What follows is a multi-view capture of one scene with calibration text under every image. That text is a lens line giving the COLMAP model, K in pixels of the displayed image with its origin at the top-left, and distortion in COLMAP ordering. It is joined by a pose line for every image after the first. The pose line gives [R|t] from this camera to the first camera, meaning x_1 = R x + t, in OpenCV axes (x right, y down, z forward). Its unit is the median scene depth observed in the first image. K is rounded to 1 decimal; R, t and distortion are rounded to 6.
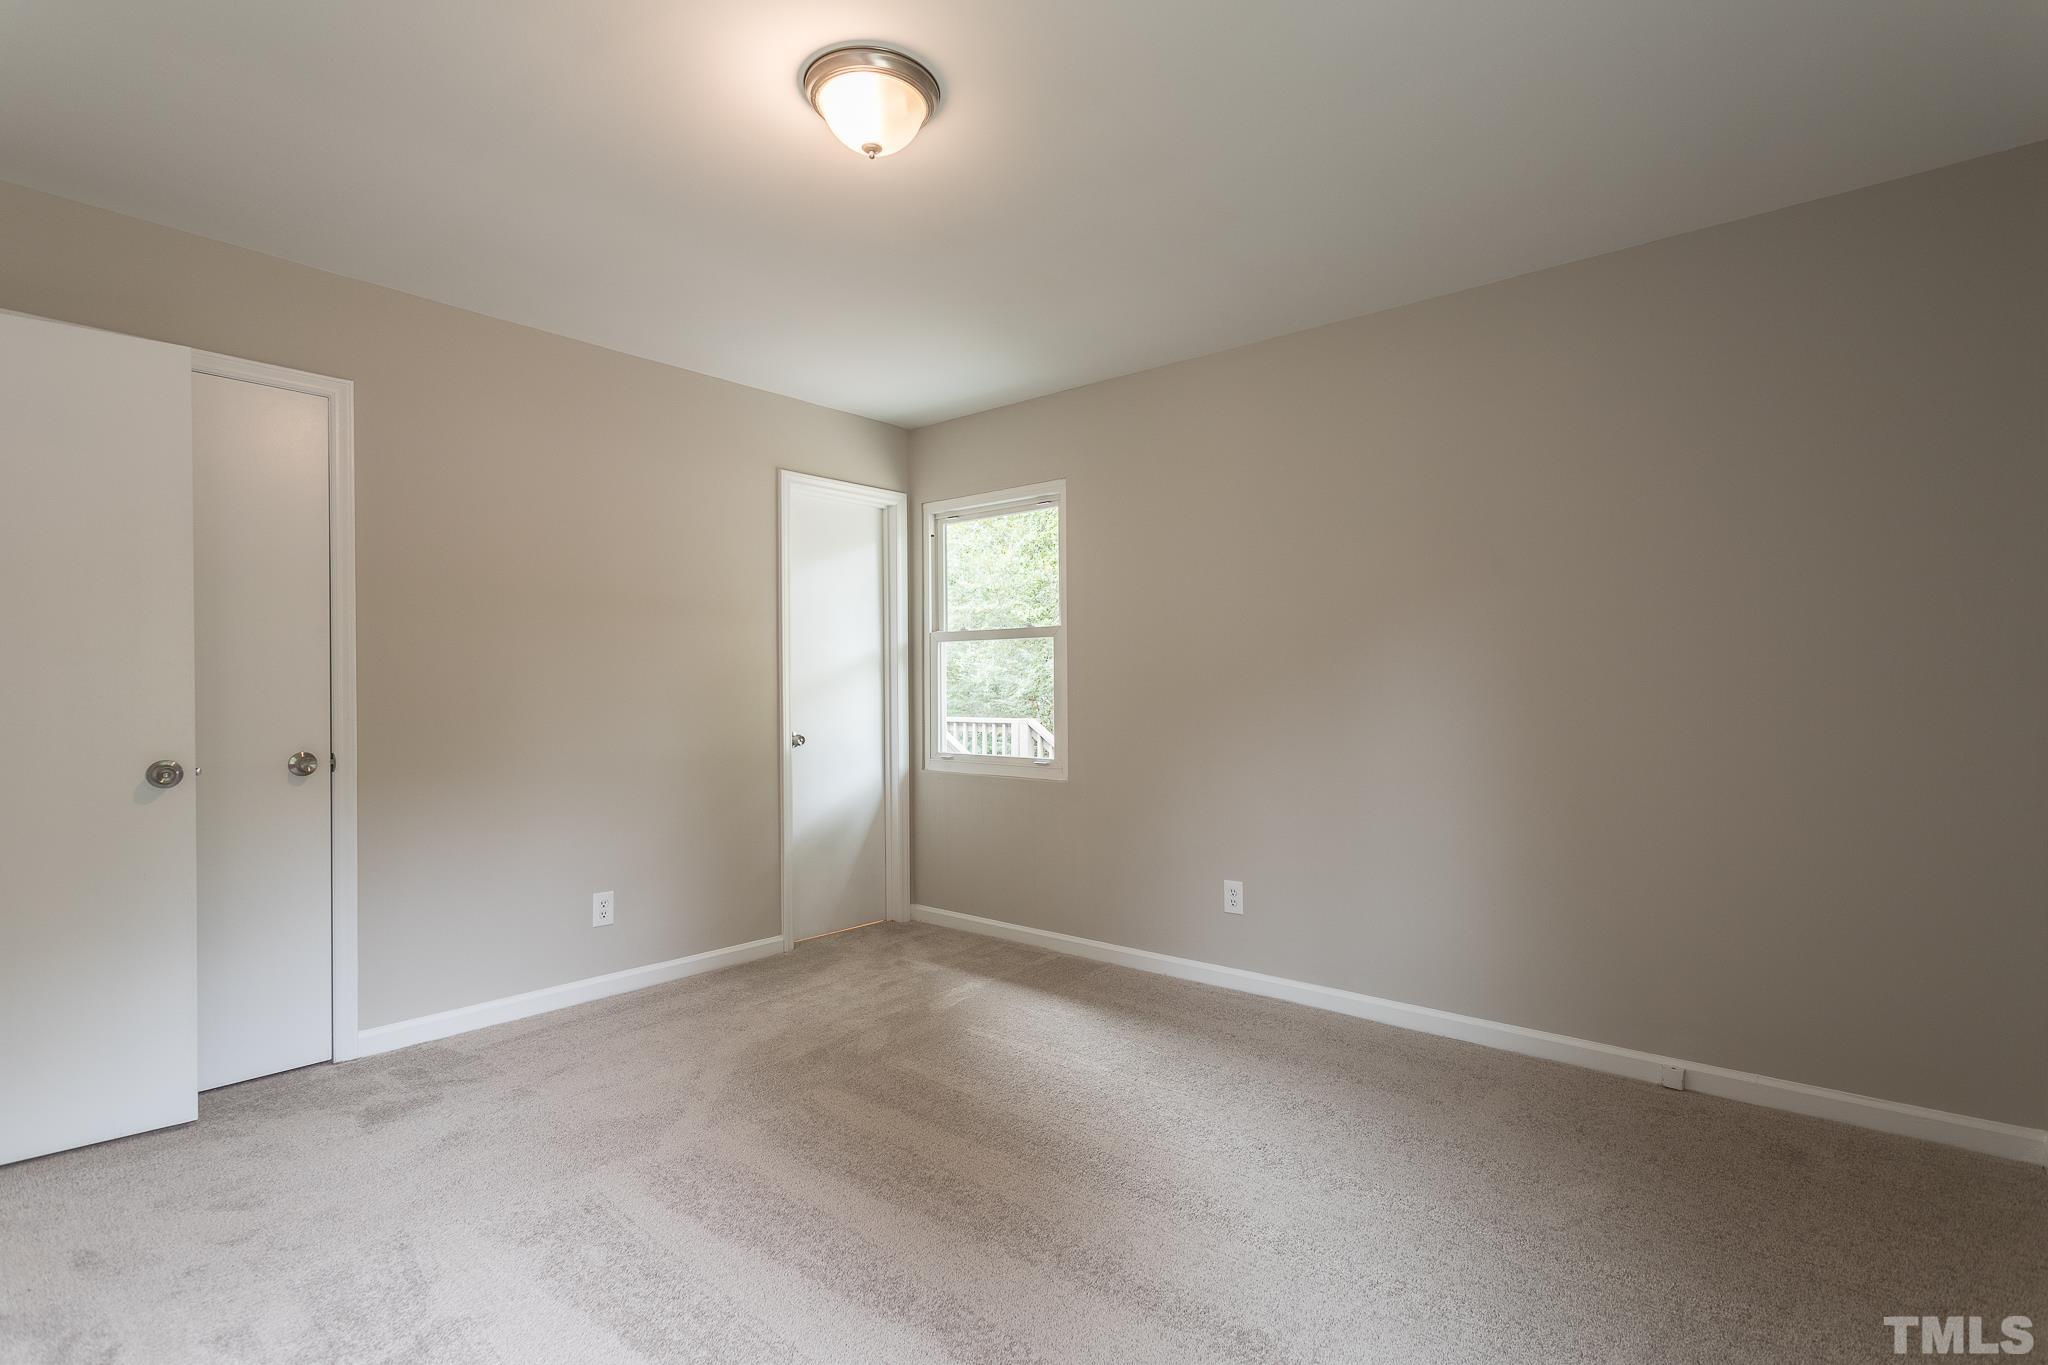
lens RADIAL K [[978.4, 0, 1030.6], [0, 978.4, 677.7], [0, 0, 1]] dist [0.003245, 0.001270]
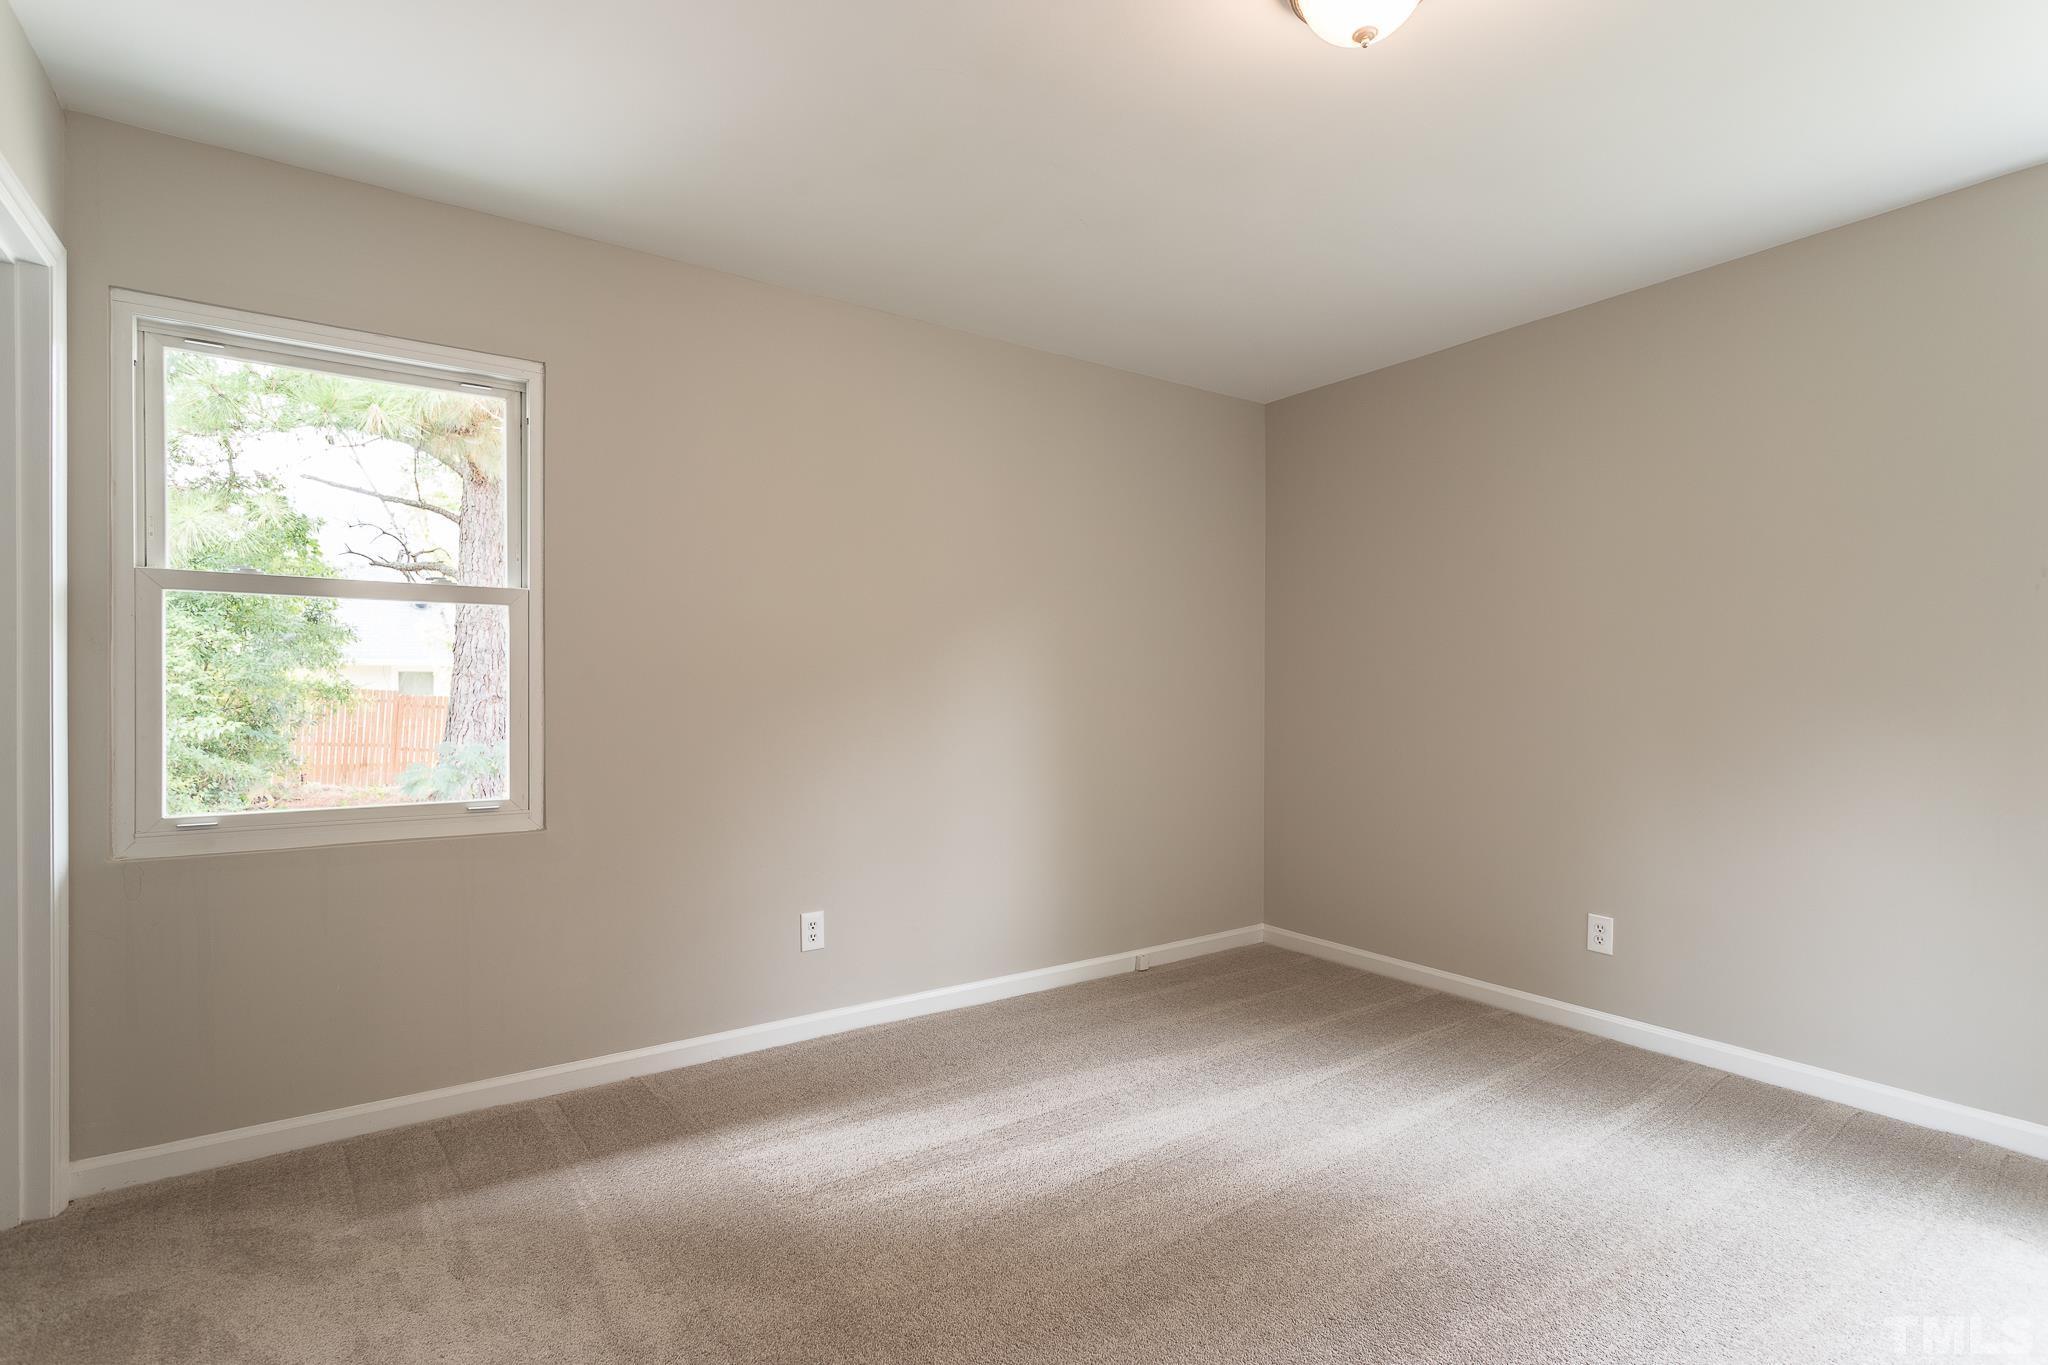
lens RADIAL K [[978.4, 0, 1030.6], [0, 978.4, 677.7], [0, 0, 1]] dist [0.003245, 0.001270]
pose [[0.266240, 0.014650, 0.963795, -0.512812], [-0.006437, 0.999889, -0.013421, 0.011806], [-0.963885, -0.002631, 0.266305, 0.529543]]
